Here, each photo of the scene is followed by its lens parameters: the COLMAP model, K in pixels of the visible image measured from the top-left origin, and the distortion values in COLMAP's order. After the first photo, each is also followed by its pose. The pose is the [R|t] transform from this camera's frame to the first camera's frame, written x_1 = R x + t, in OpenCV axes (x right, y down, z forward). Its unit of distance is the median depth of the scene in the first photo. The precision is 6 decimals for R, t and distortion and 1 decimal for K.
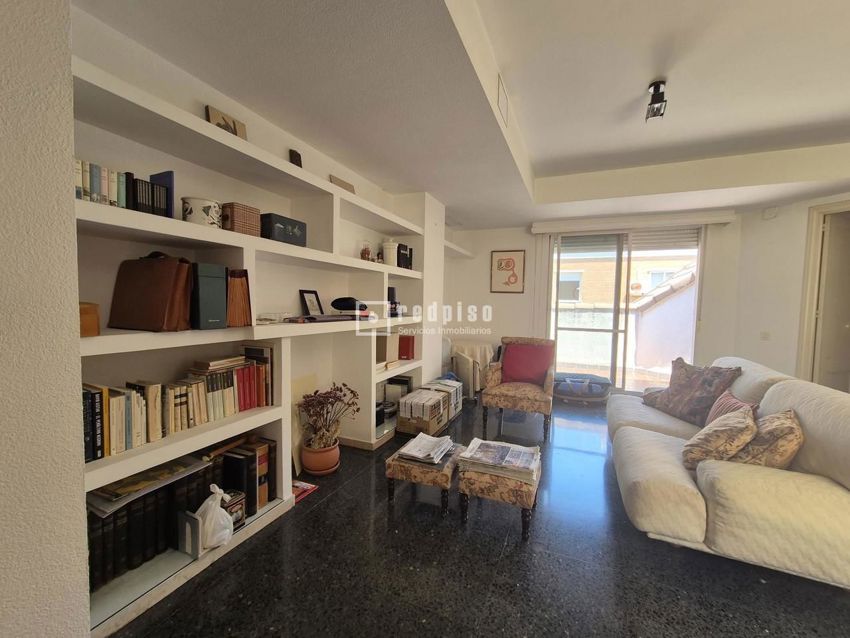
lens RADIAL K [[348.9, 0, 427.8], [0, 348.9, 322.3], [0, 0, 1]] dist [-0.002003, 0.000537]
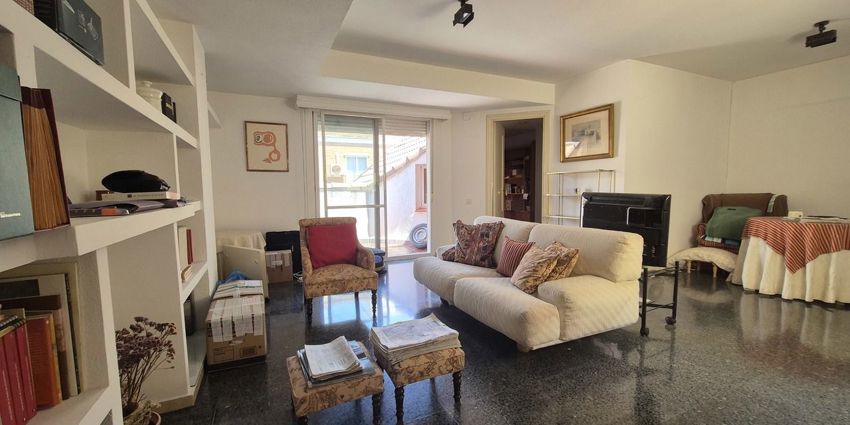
lens RADIAL K [[349.0, 0, 426.5], [0, 349.0, 216.6], [0, 0, 1]] dist [-0.001387, -0.000124]
pose [[0.662501, -0.088705, 0.743790, -0.318959], [0.065444, 0.996021, 0.060495, 0.001948], [-0.746197, 0.008599, 0.665670, 0.228909]]
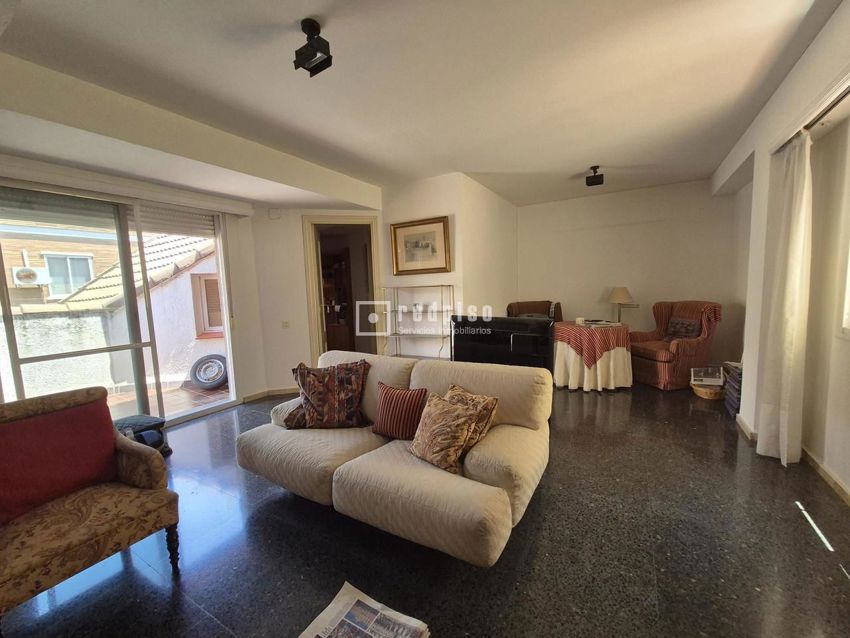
lens RADIAL K [[348.9, 0, 427.8], [0, 348.9, 322.3], [0, 0, 1]] dist [-0.002003, 0.000537]
pose [[0.118720, -0.128493, 0.984579, -0.118367], [0.093243, 0.988652, 0.117782, -0.081012], [-0.988540, 0.077822, 0.129354, 0.550526]]
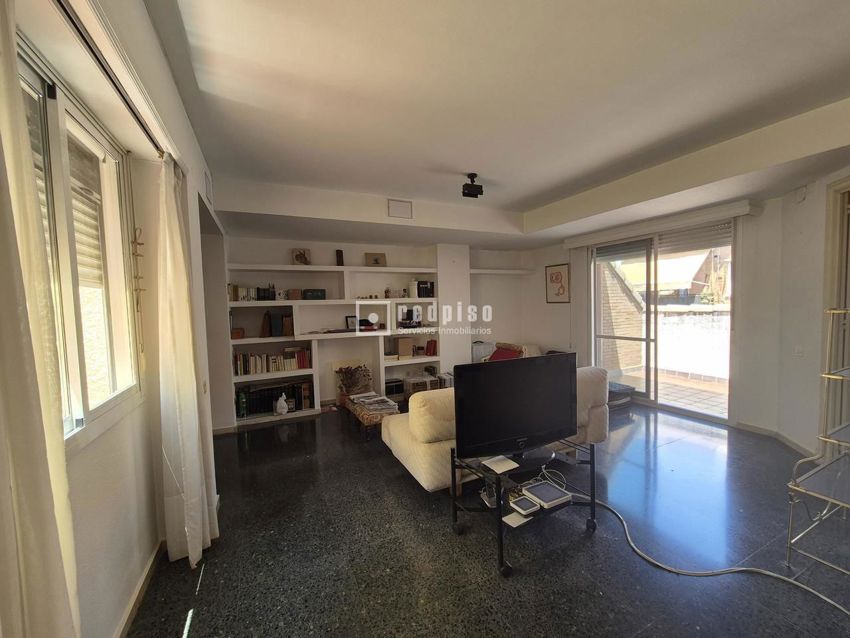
lens RADIAL K [[341.3, 0, 425.0], [0, 341.3, 319.0], [0, 0, 1]] dist [0.000038, 0.000052]
pose [[0.757452, -0.014966, -0.652719, 1.141014], [0.007787, 0.999873, -0.013889, -0.040558], [0.652844, 0.005438, 0.757473, -0.180352]]
